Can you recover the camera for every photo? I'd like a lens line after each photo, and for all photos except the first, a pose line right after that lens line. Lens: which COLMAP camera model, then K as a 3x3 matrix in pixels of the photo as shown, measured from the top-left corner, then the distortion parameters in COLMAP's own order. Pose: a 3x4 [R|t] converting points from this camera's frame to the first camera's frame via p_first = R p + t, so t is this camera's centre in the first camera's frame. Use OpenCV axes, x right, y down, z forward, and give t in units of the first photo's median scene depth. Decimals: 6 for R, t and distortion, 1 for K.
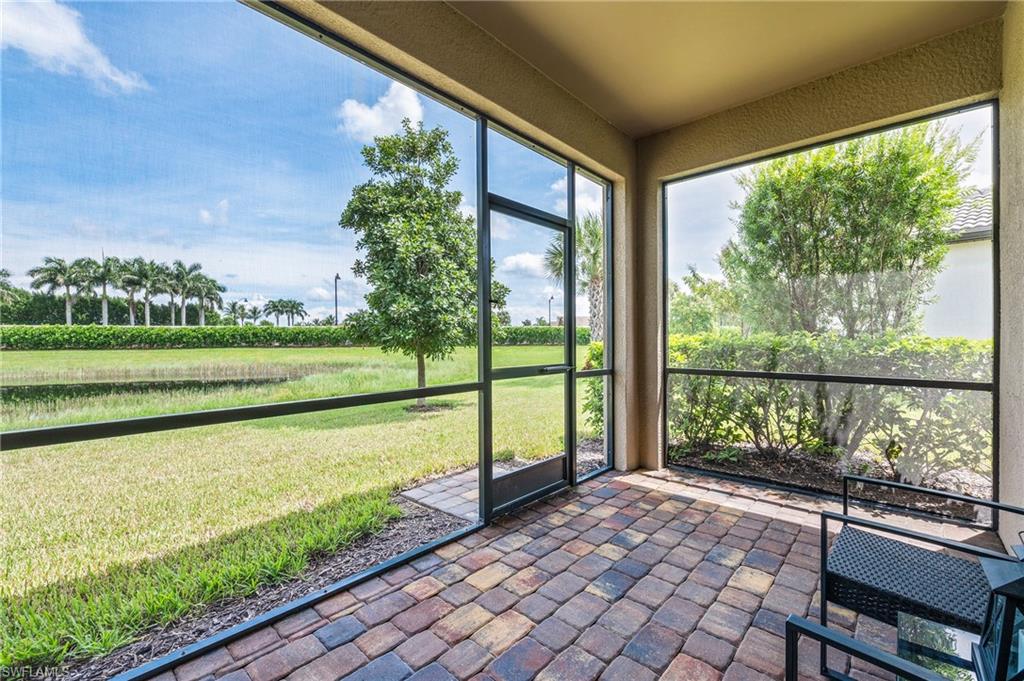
lens RADIAL K [[415.3, 0, 519.0], [0, 415.3, 341.0], [0, 0, 1]] dist [-0.000208, 0.000004]
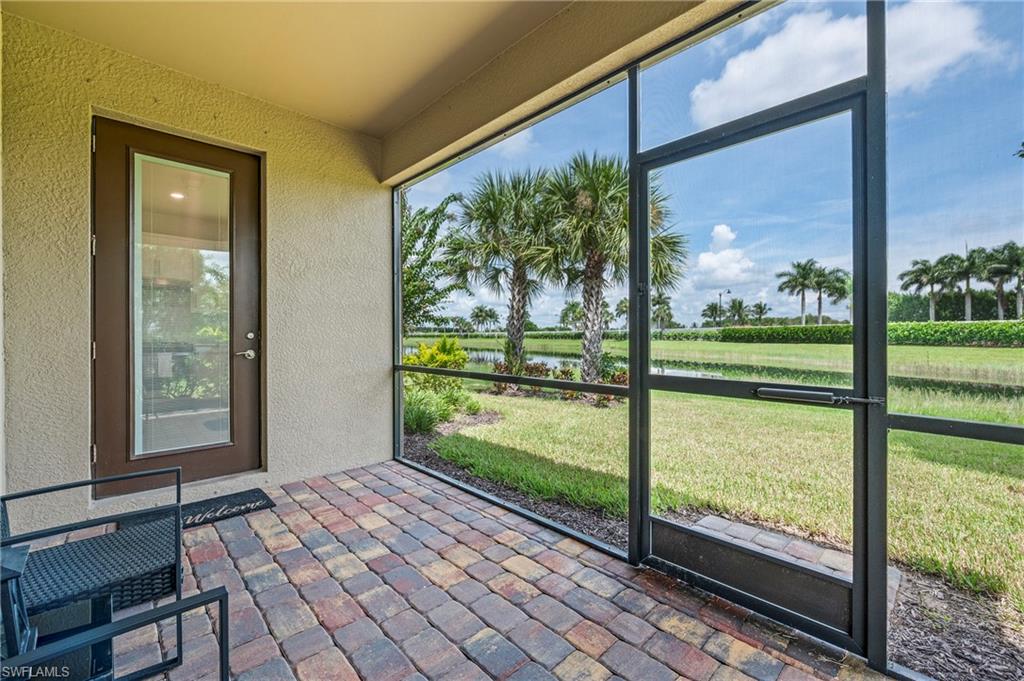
lens RADIAL K [[415.3, 0, 519.0], [0, 415.3, 341.0], [0, 0, 1]] dist [-0.000208, 0.000004]
pose [[-0.046334, 0.014603, -0.998819, 0.698069], [-0.005830, 0.999872, 0.014889, -0.005991], [0.998909, 0.006513, -0.046243, 0.760342]]
